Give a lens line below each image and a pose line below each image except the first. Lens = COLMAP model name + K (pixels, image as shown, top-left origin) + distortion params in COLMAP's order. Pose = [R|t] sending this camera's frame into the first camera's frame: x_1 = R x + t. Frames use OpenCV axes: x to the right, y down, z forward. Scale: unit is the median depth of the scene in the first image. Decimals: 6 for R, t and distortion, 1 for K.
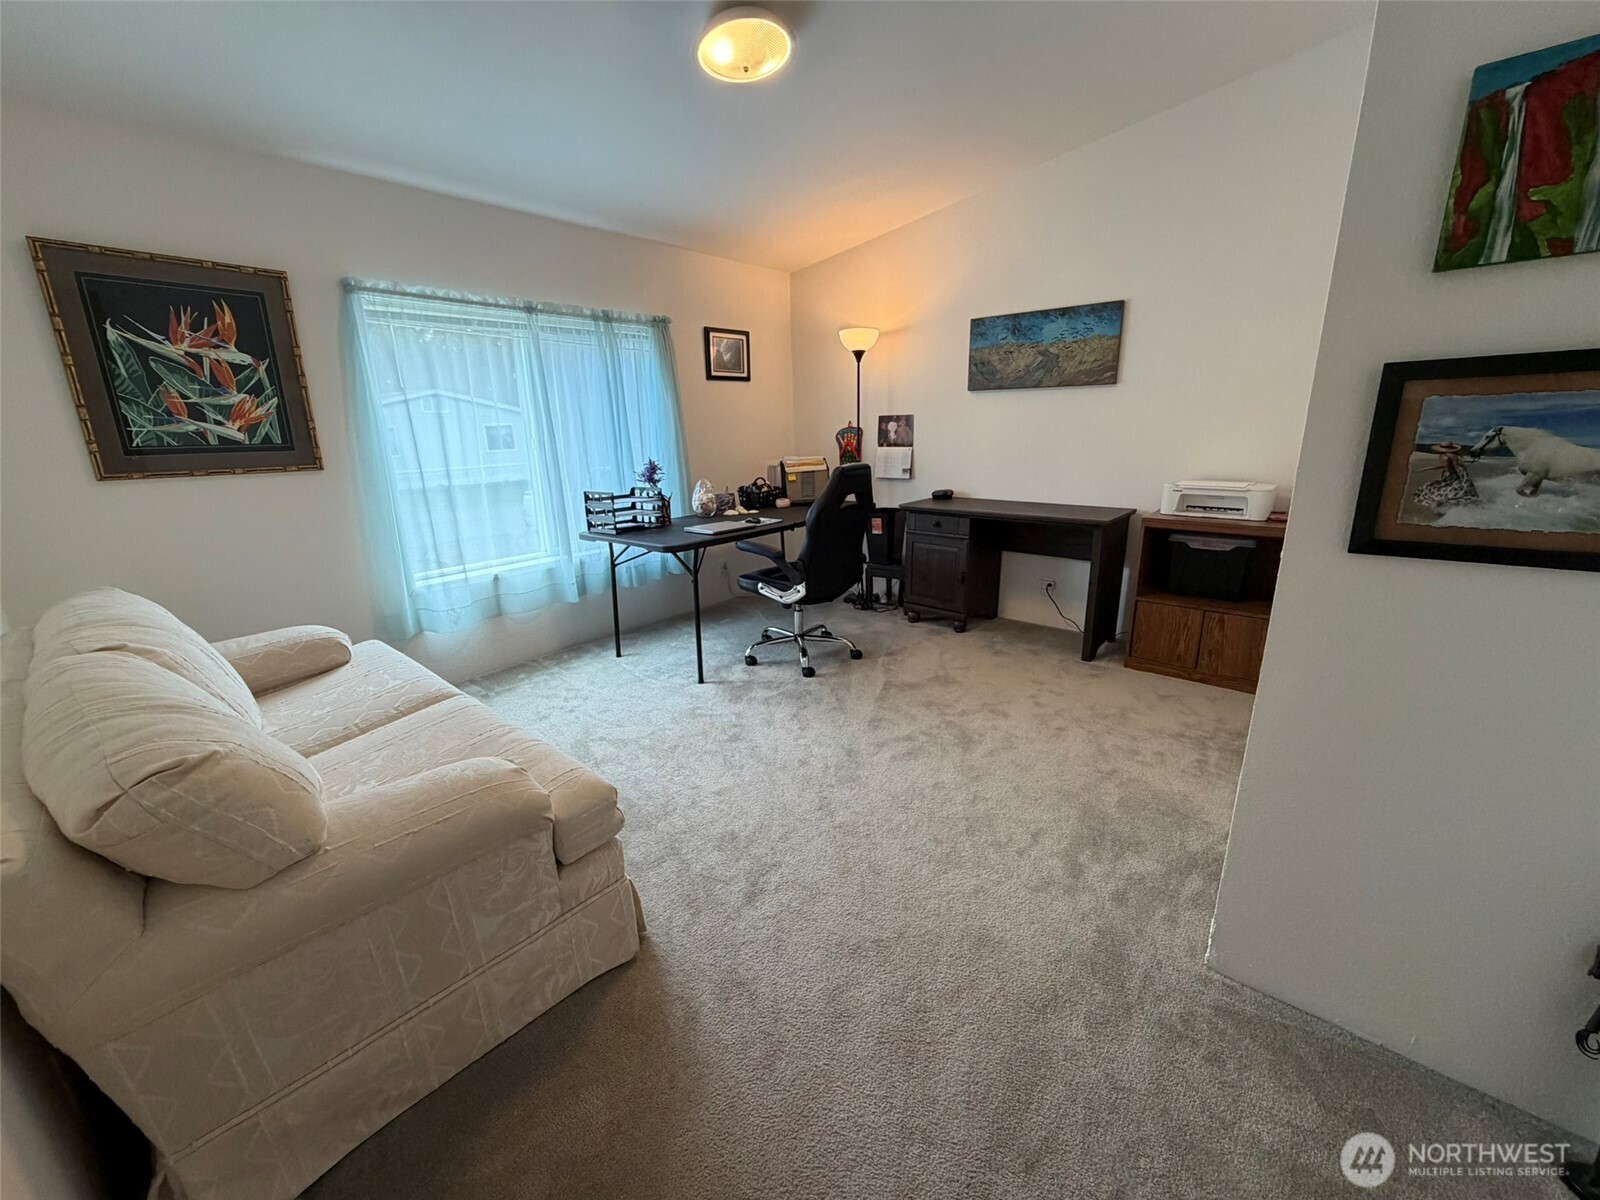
lens RADIAL K [[634.6, 0, 794.8], [0, 634.6, 597.1], [0, 0, 1]] dist [-0.001796, -0.000509]
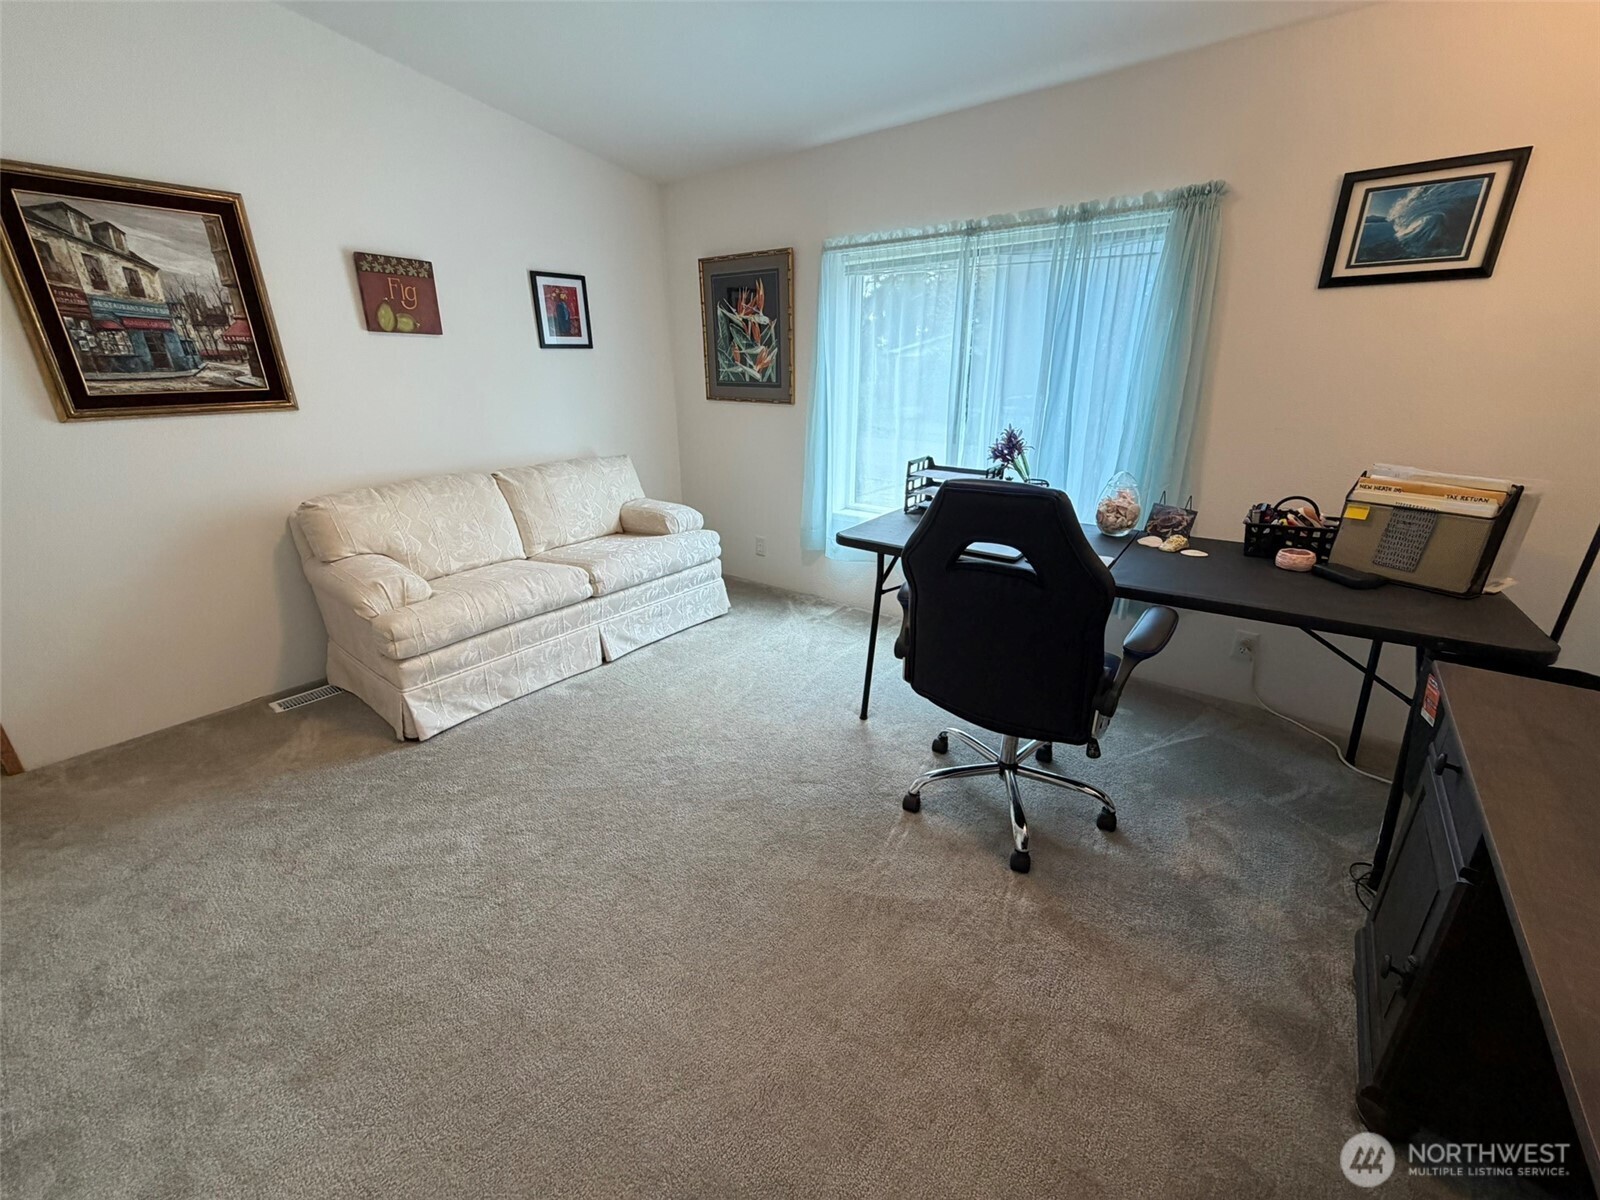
lens RADIAL K [[634.6, 0, 794.8], [0, 634.6, 597.1], [0, 0, 1]] dist [-0.001796, -0.000509]
pose [[0.058165, 0.365632, -0.928940, 0.661220], [-0.257489, 0.904526, 0.339900, -0.309025], [0.964529, 0.219422, 0.146758, 0.970572]]
